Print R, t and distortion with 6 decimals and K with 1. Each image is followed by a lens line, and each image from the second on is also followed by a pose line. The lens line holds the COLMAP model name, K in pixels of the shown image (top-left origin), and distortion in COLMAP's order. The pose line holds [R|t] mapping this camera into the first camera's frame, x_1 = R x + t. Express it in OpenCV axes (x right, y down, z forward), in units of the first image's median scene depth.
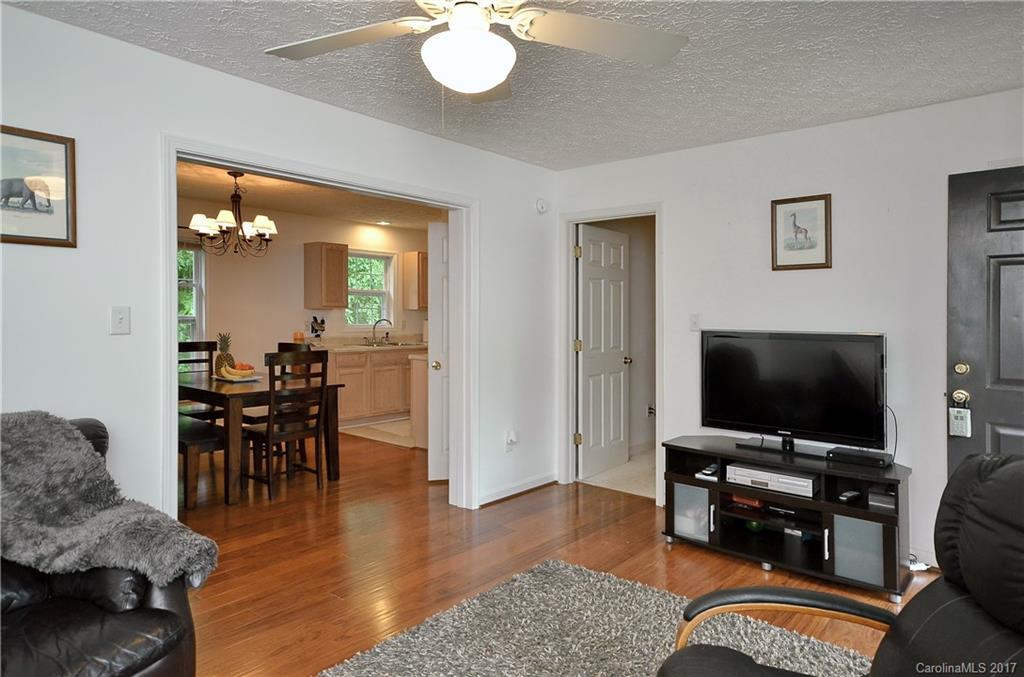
lens RADIAL K [[604.5, 0, 512.0], [0, 604.5, 338.5], [0, 0, 1]] dist [0.004278, 0.000480]
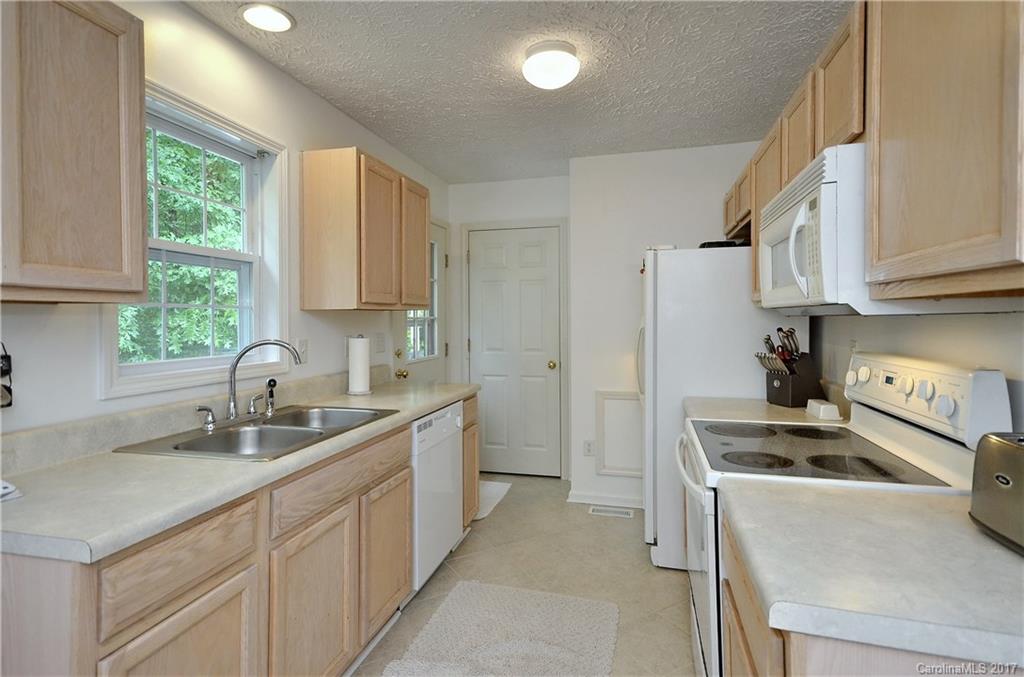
lens RADIAL K [[530.9, 0, 497.6], [0, 530.9, 324.8], [0, 0, 1]] dist [0.045603, 0.000209]
pose [[0.910540, -0.019620, 0.412955, -0.237407], [0.031633, 0.999251, -0.022274, -0.032875], [-0.412209, 0.033345, 0.910479, 0.765375]]
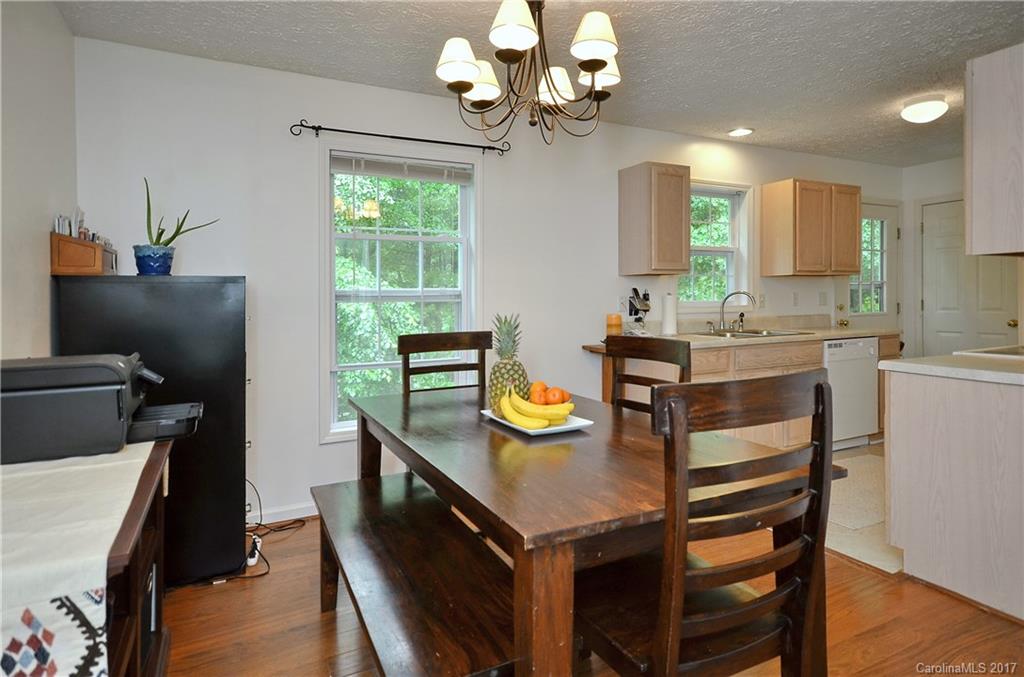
lens RADIAL K [[555.6, 0, 511.1], [0, 555.6, 302.7], [0, 0, 1]] dist [0.002741, 0.000559]
pose [[0.913386, -0.016041, -0.406779, -0.211371], [0.002469, 0.999423, -0.033868, -0.002728], [0.407088, 0.029930, 0.912899, 0.433183]]
